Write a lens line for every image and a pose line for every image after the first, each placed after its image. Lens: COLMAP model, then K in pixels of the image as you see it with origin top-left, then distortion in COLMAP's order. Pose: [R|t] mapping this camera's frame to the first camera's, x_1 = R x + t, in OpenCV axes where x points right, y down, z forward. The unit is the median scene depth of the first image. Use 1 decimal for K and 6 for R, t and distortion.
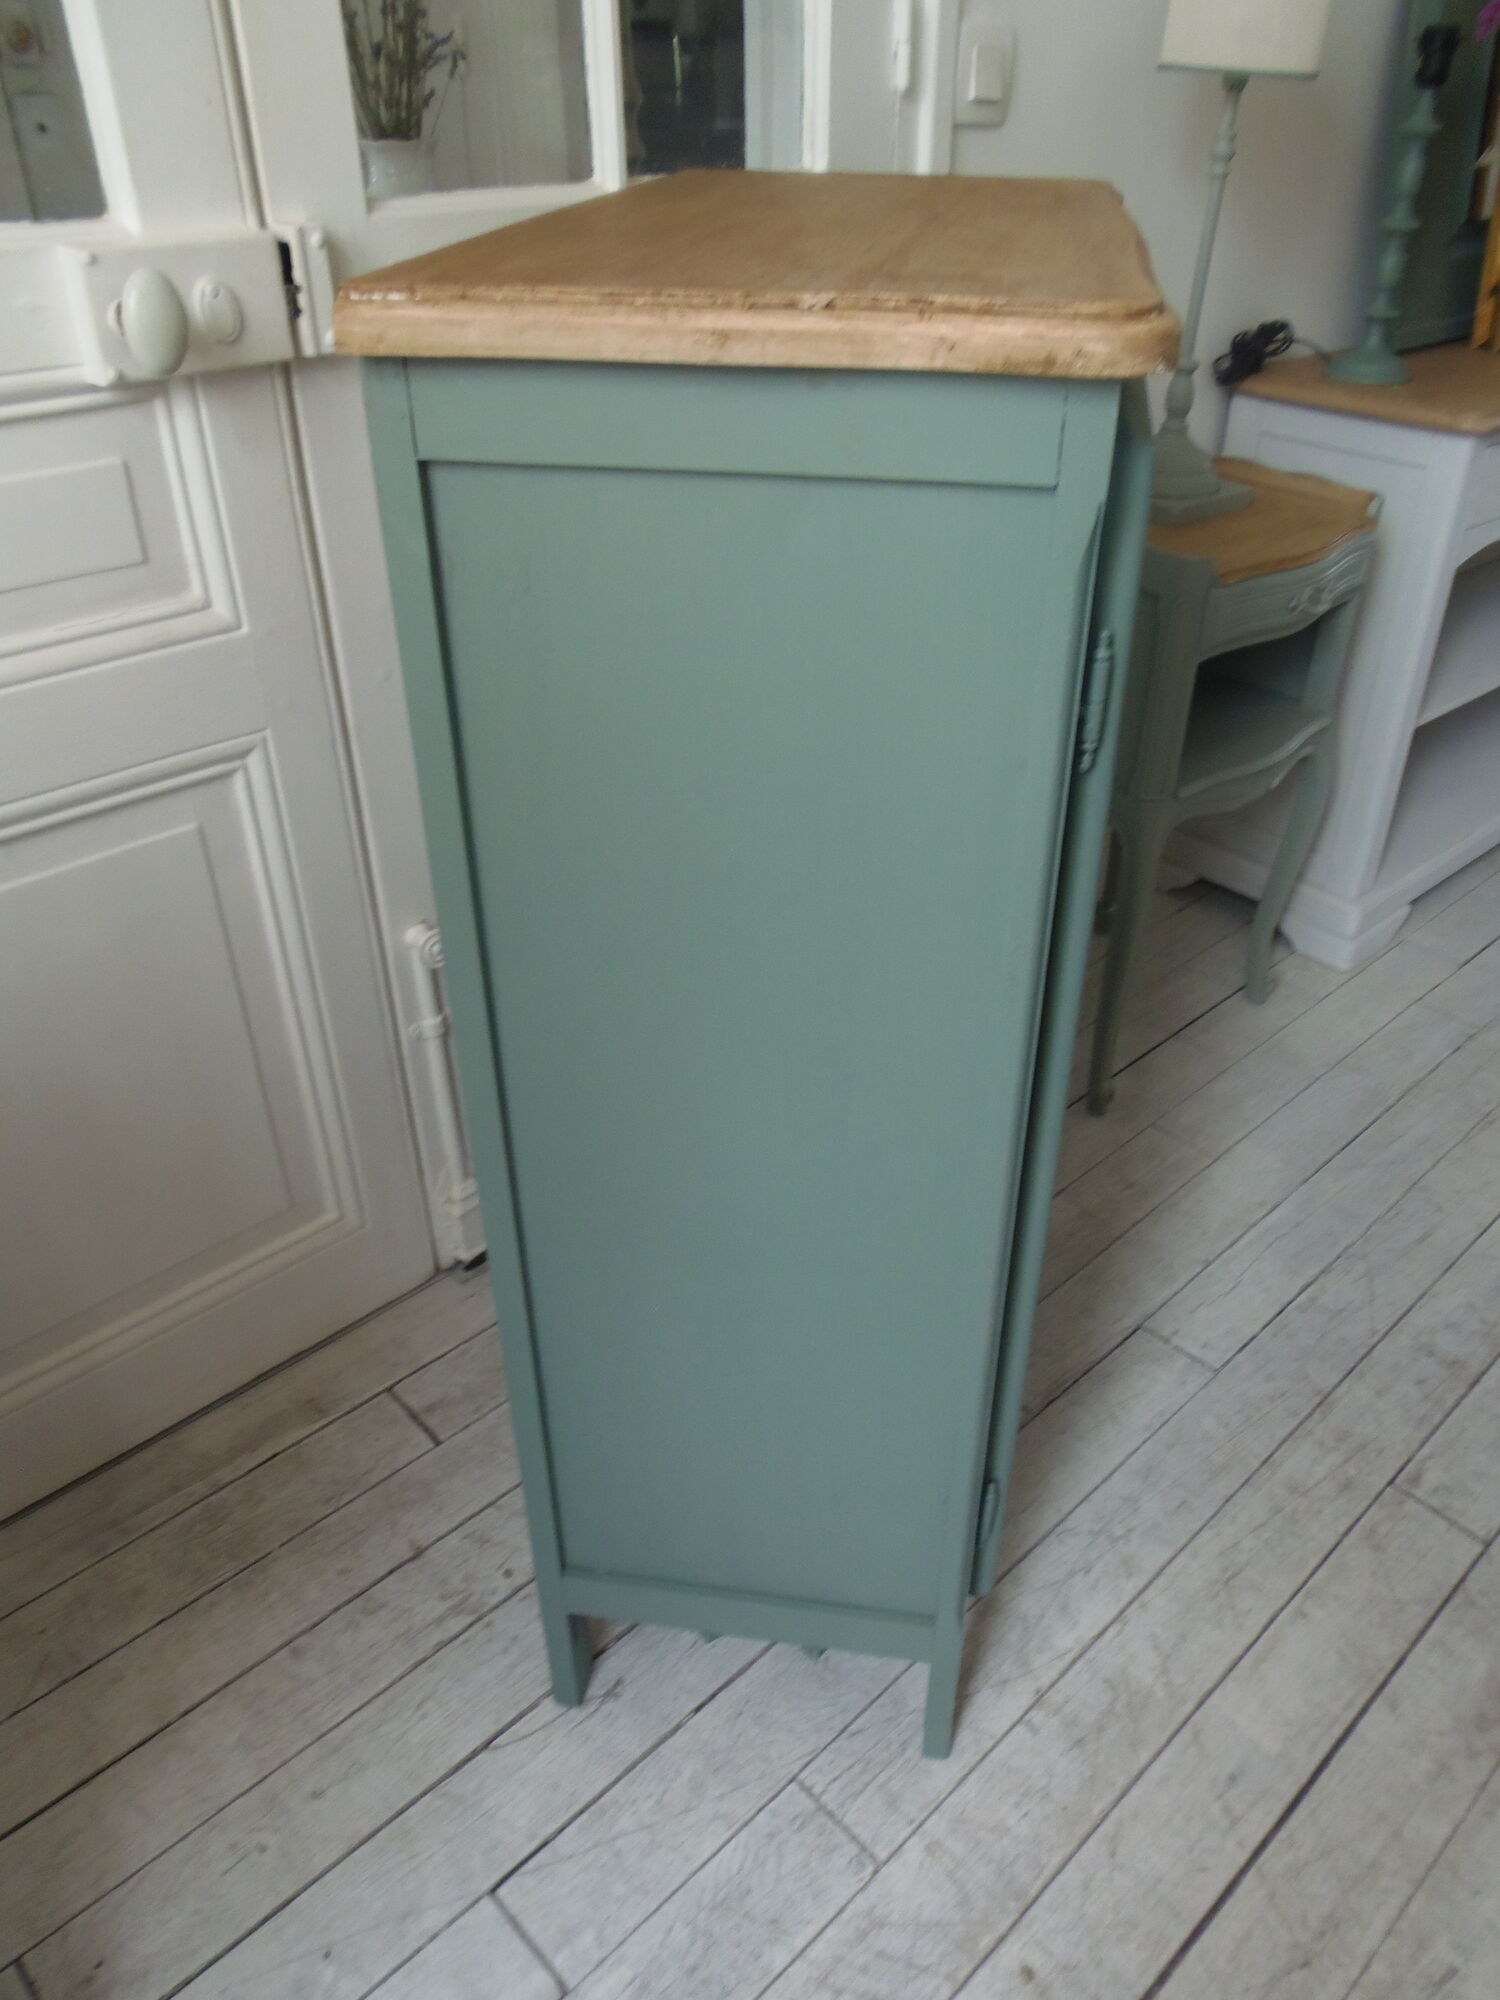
lens RADIAL K [[1432.7, 0, 767.4], [0, 1432.7, 1010.2], [0, 0, 1]] dist [-0.018033, -0.000752]
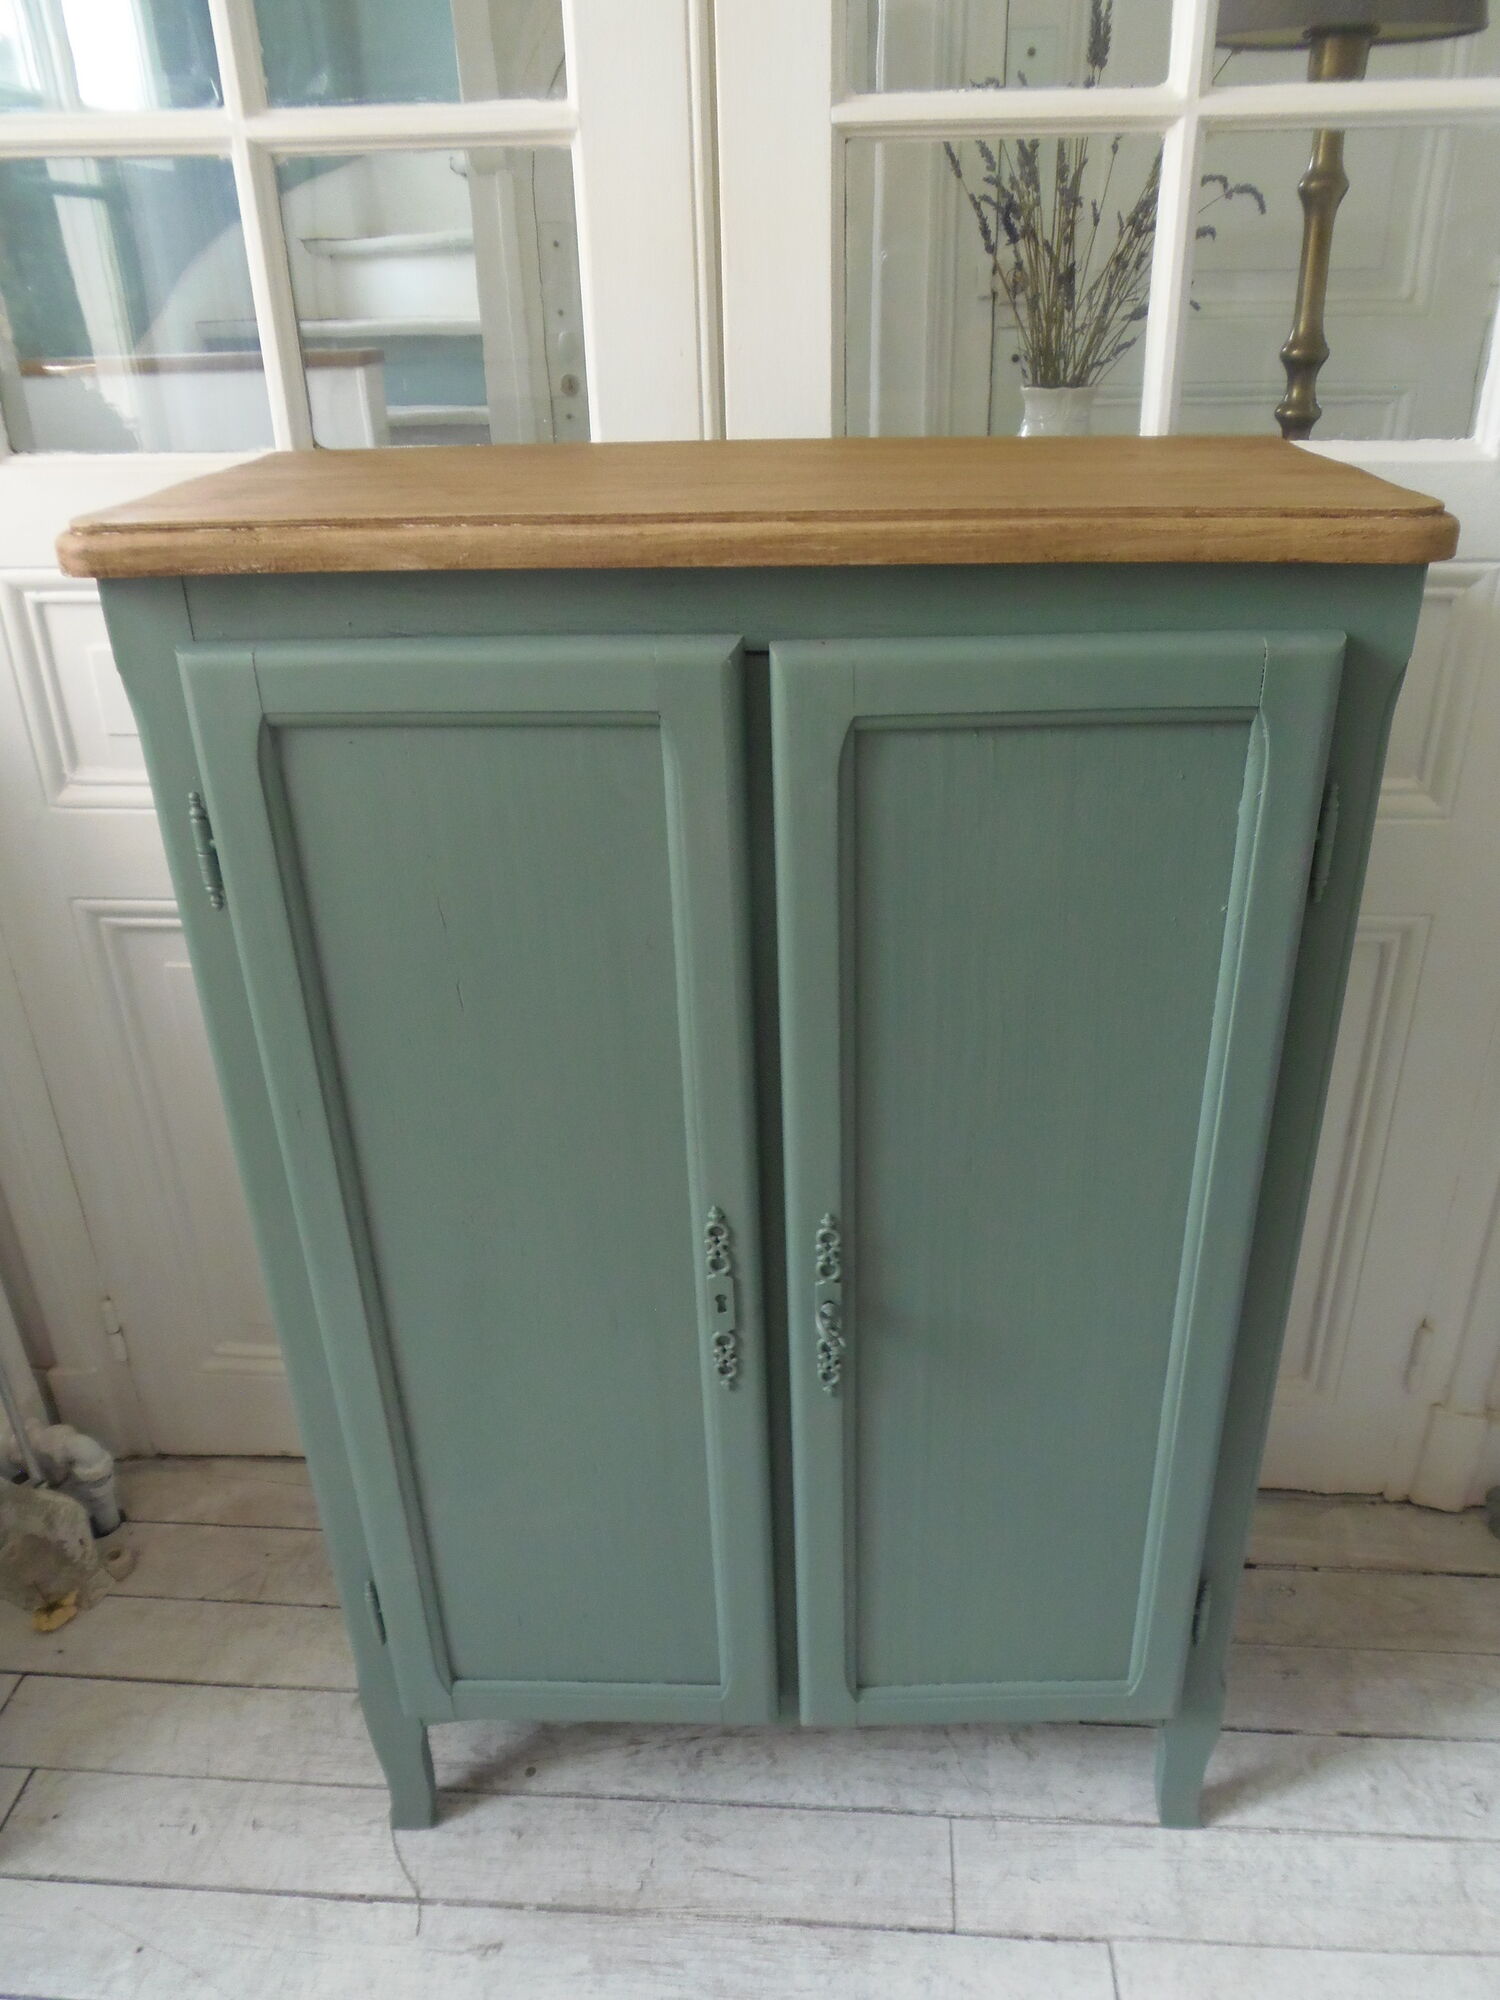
lens RADIAL K [[1432.7, 0, 788.9], [0, 1432.7, 1019.9], [0, 0, 1]] dist [-0.018033, -0.000752]
pose [[0.686697, 0.327024, -0.649233, 0.424207], [-0.396041, 0.917220, 0.043117, -0.198466], [0.609590, 0.227514, 0.759367, 0.265337]]
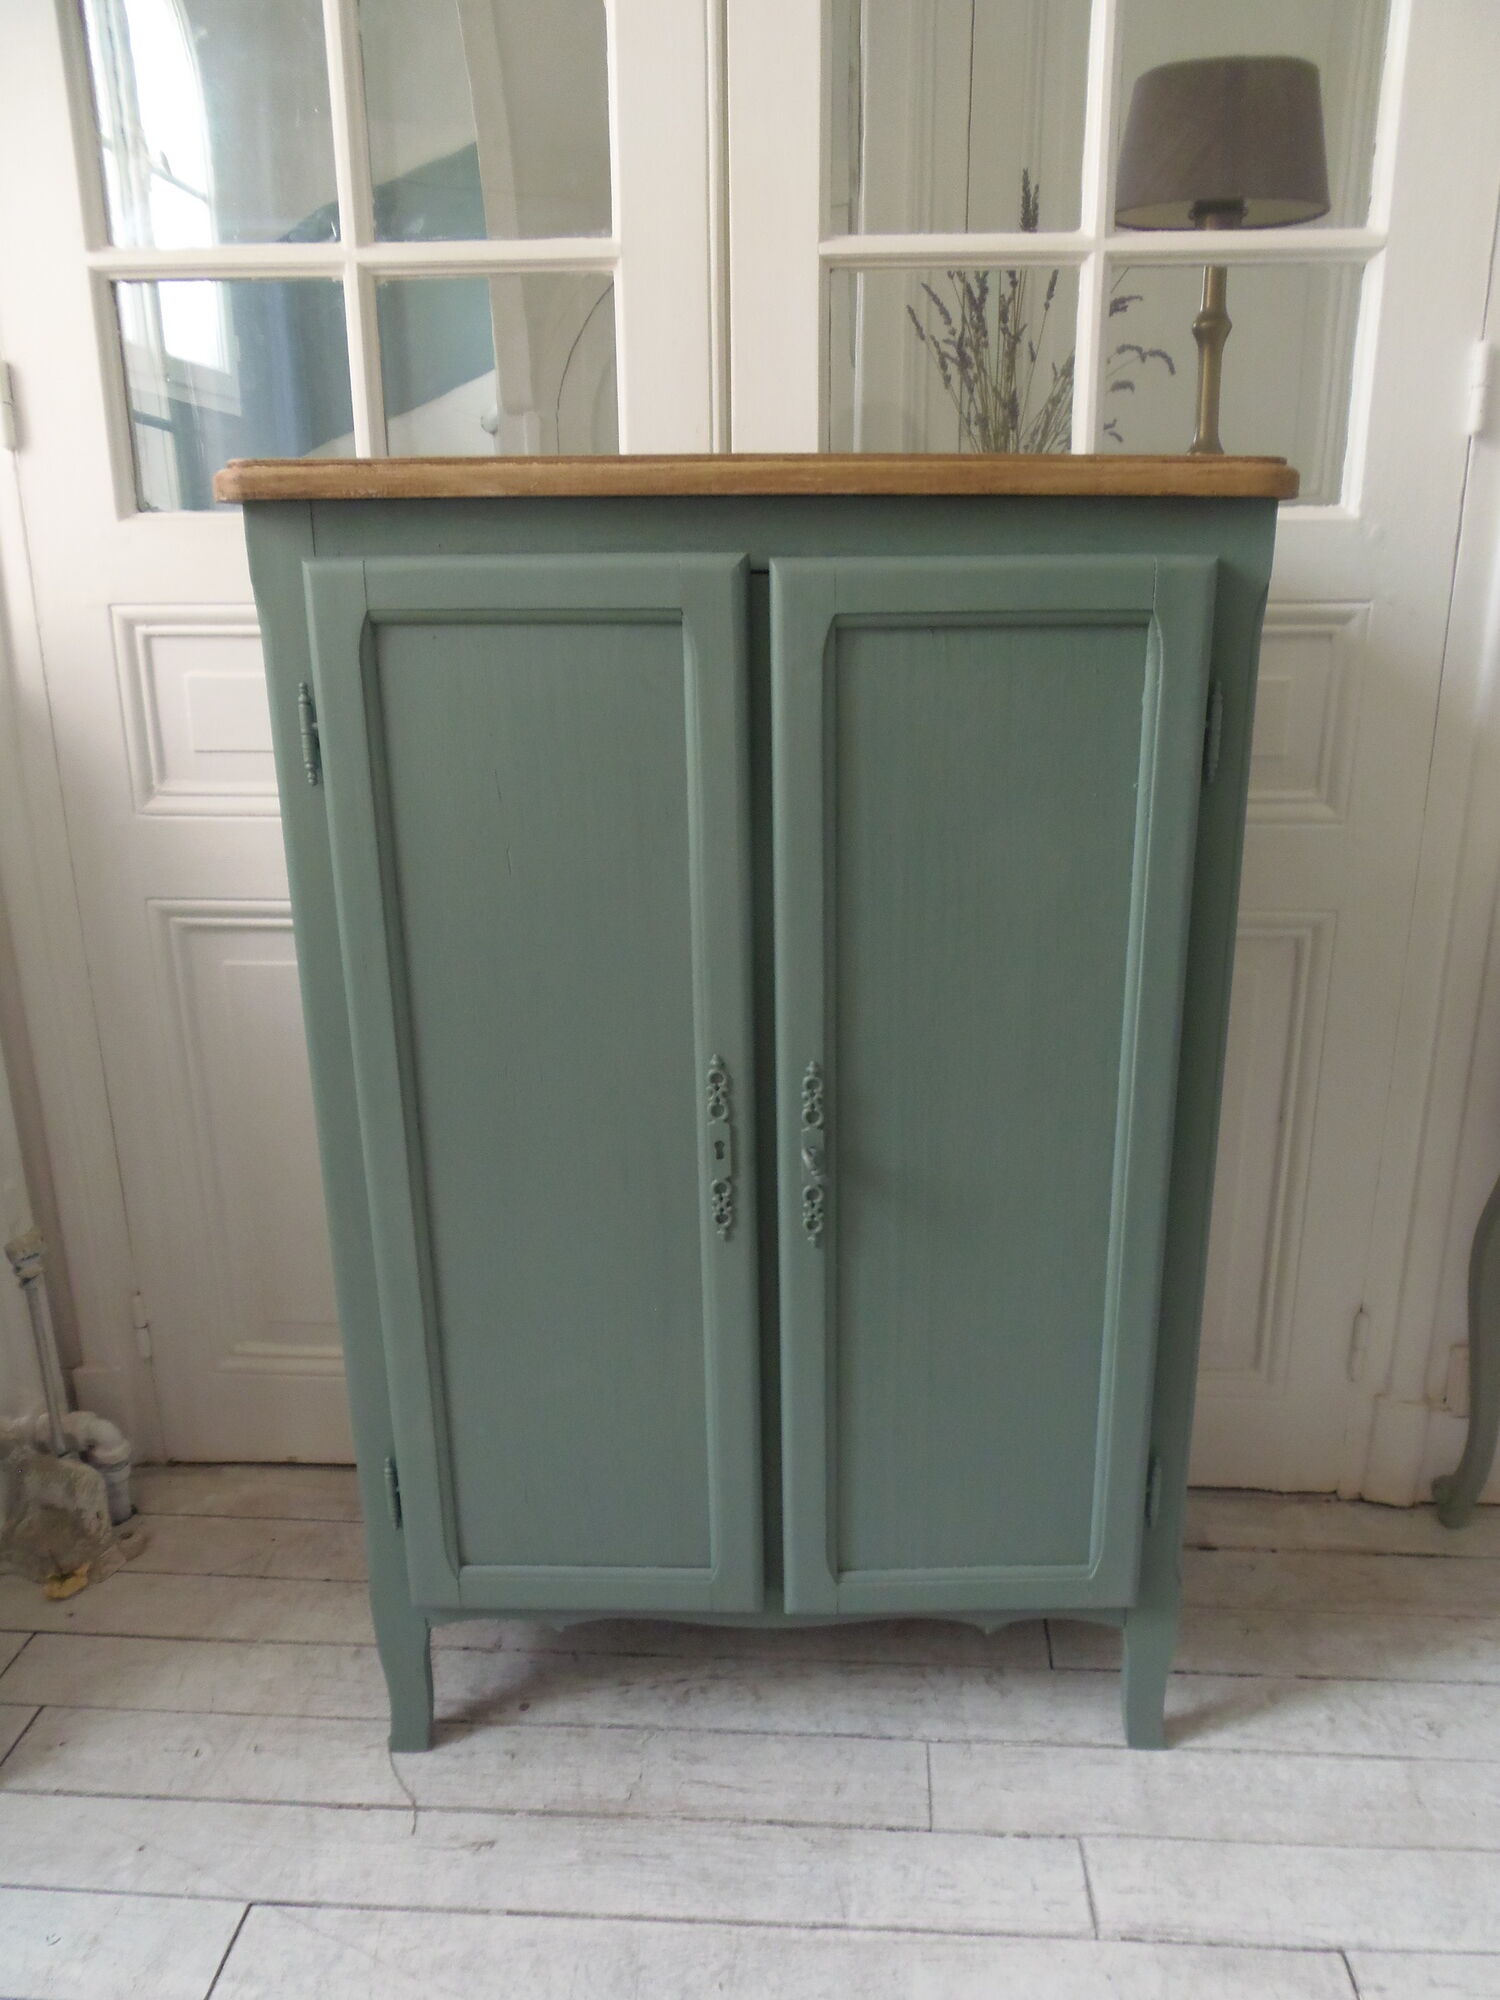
lens RADIAL K [[1432.7, 0, 792.9], [0, 1432.7, 1039.9], [0, 0, 1]] dist [-0.018033, -0.000752]
pose [[0.693587, 0.218035, -0.686584, 0.571128], [-0.402751, 0.907588, -0.118640, 0.008176], [0.597268, 0.358810, 0.717305, 0.229042]]
